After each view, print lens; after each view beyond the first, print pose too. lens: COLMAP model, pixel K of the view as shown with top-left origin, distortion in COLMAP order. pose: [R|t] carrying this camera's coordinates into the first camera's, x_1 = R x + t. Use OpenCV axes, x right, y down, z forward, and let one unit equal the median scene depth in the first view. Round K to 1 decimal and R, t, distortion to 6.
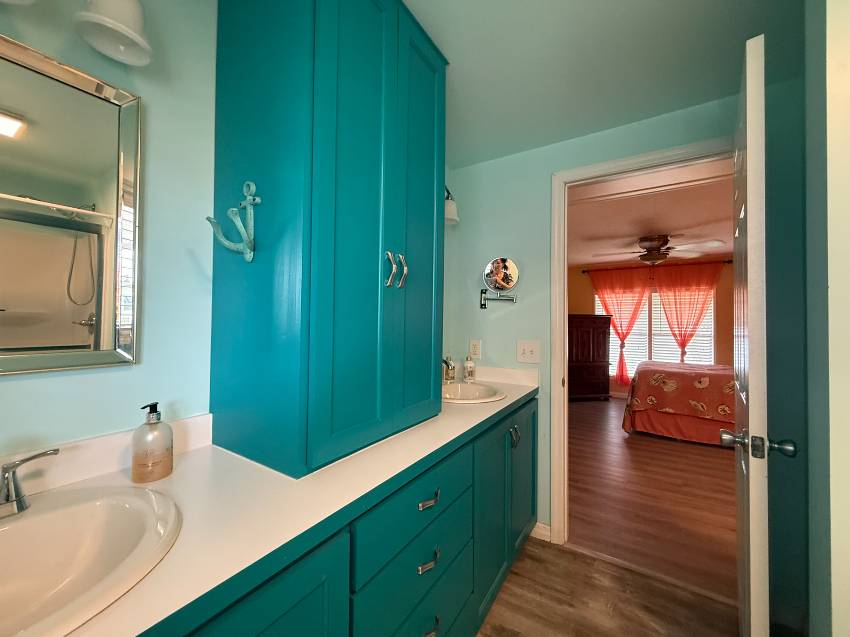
lens RADIAL K [[343.4, 0, 424.3], [0, 343.4, 317.2], [0, 0, 1]] dist [-0.003701, -0.000419]
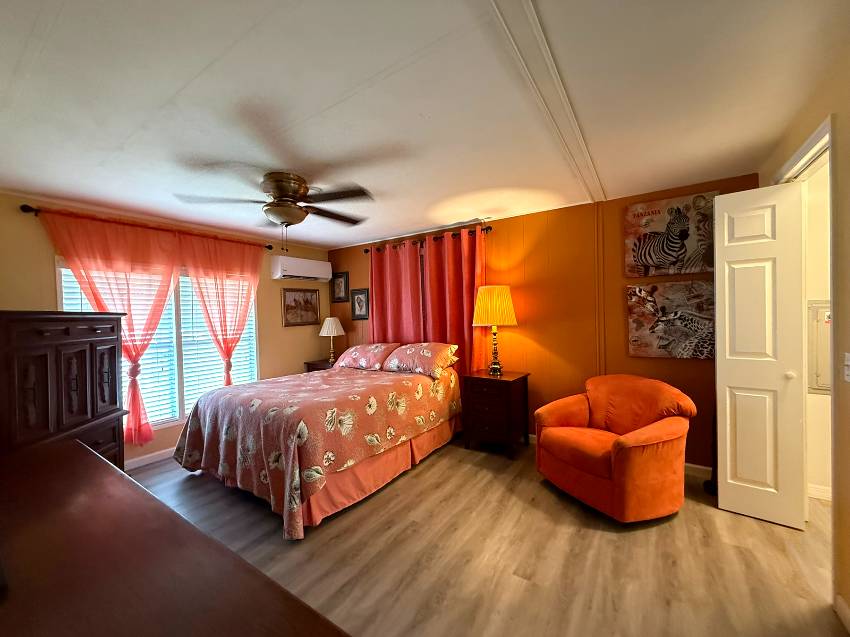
lens RADIAL K [[343.4, 0, 423.6], [0, 343.4, 316.6], [0, 0, 1]] dist [-0.003701, -0.000419]
pose [[0.012612, -0.016389, 0.999786, 0.057163], [0.006823, 0.999844, 0.016304, -0.005117], [-0.999897, 0.006616, 0.012722, 0.554656]]
